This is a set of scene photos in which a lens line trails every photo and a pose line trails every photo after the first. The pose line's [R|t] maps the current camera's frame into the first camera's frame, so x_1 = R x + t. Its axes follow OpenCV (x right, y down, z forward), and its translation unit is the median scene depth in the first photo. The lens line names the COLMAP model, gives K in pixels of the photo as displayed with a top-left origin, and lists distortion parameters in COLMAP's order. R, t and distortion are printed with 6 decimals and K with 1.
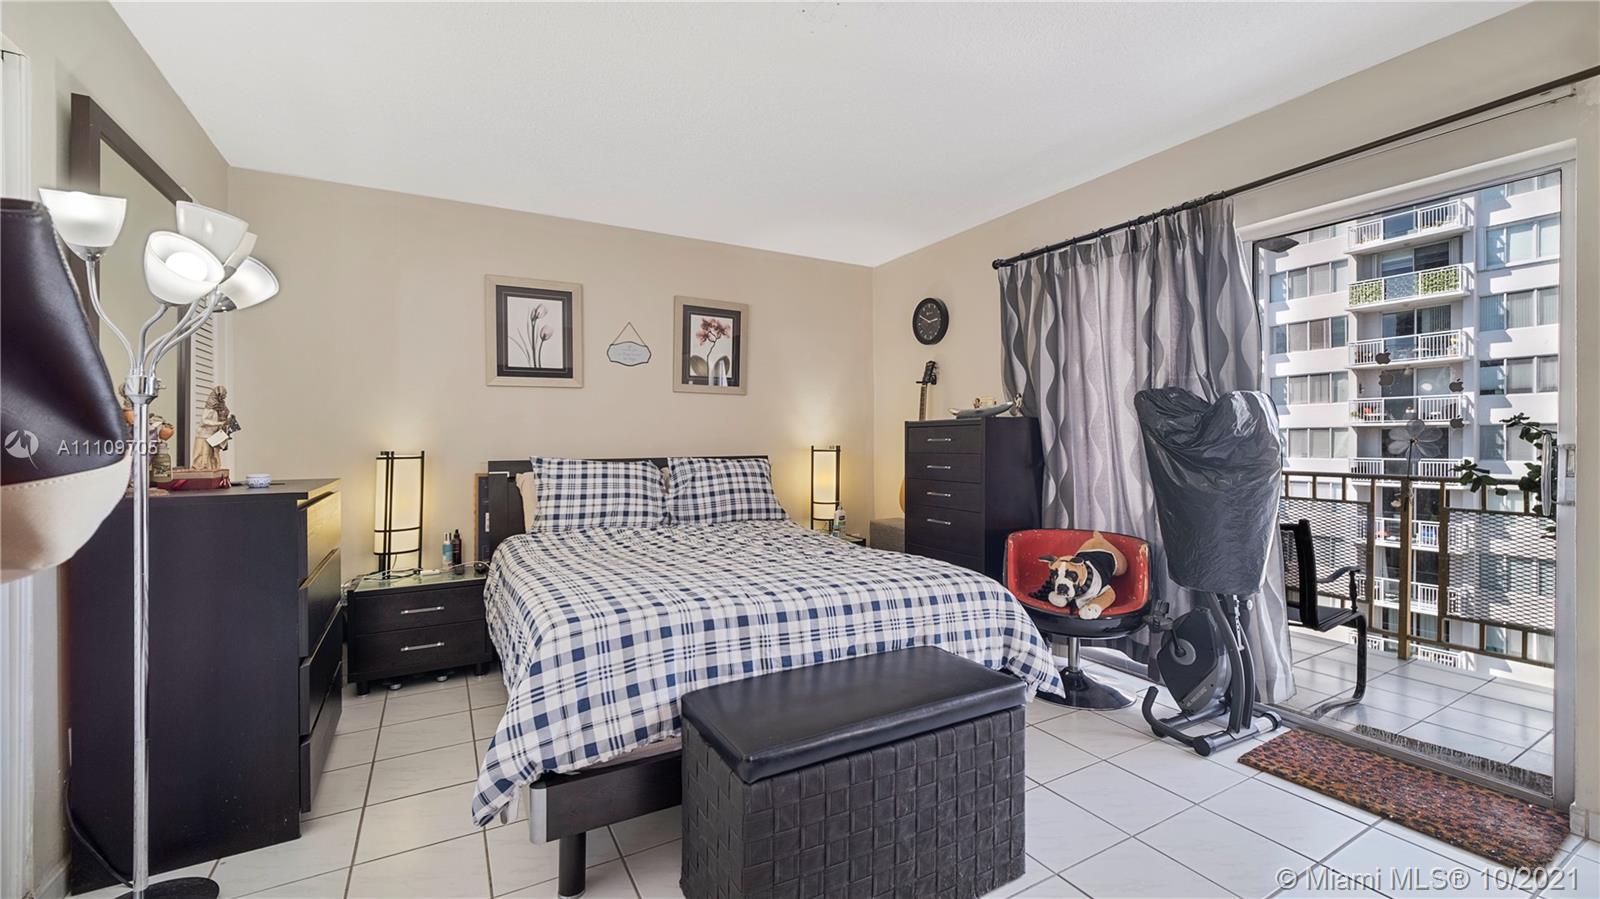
lens RADIAL K [[644.8, 0, 795.7], [0, 644.8, 432.0], [0, 0, 1]] dist [-0.001125, -0.000187]
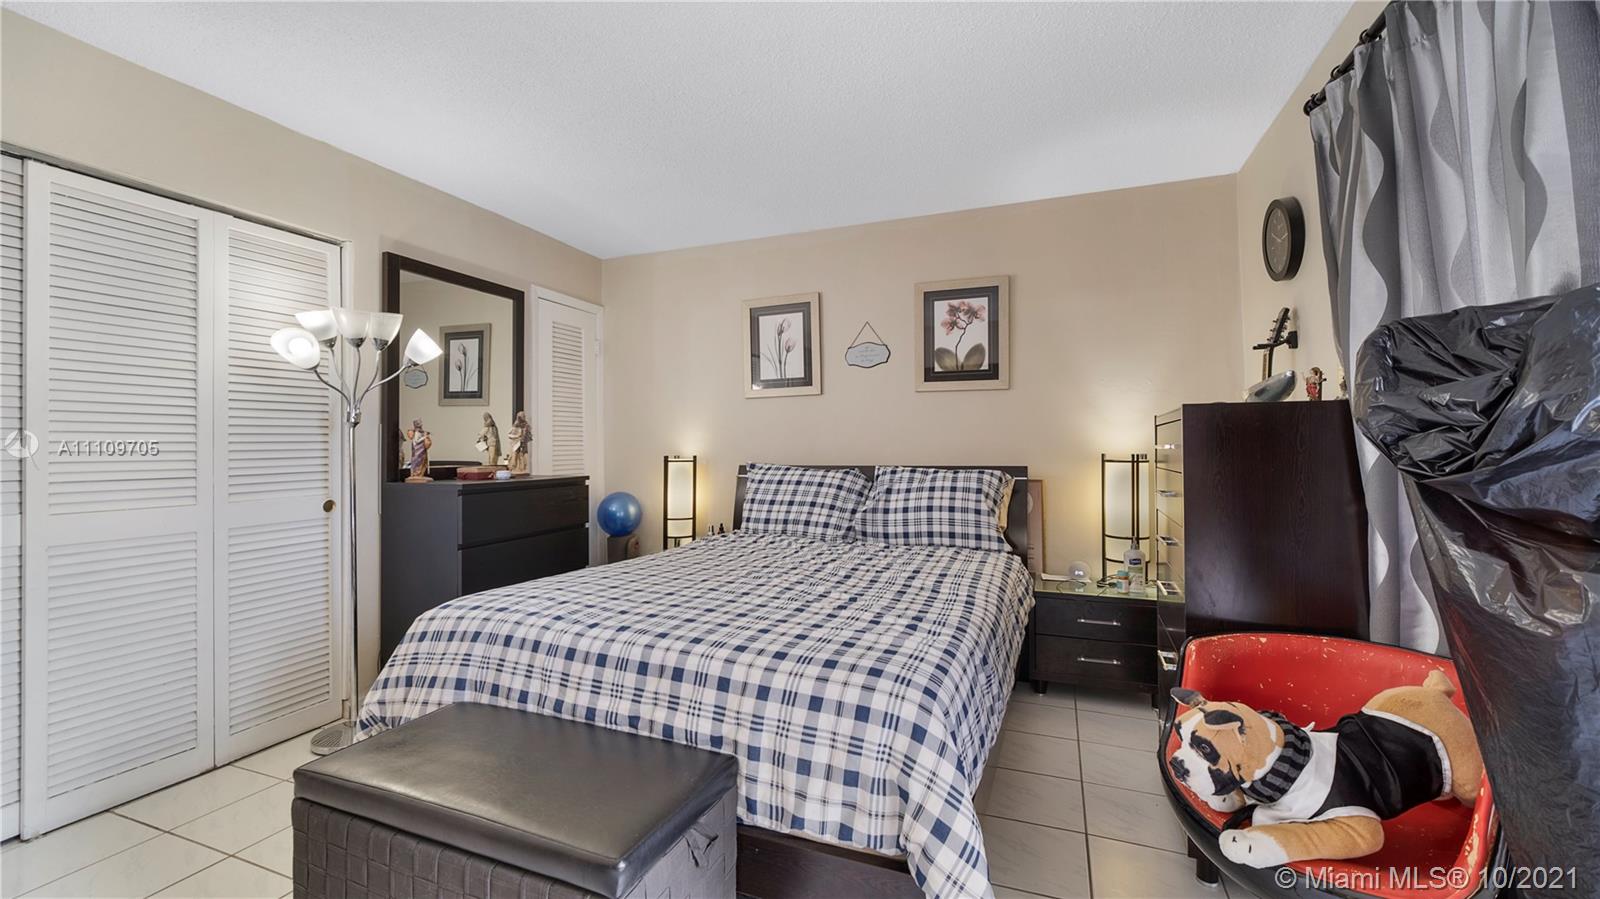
lens RADIAL K [[638.5, 0, 800.0], [0, 638.5, 423.9], [0, 0, 1]] dist [0.000141, 0.000078]
pose [[0.631742, -0.027229, -0.774700, 0.434525], [0.012729, 0.999613, -0.024755, 0.001744], [0.775074, 0.005777, 0.631844, 0.357177]]
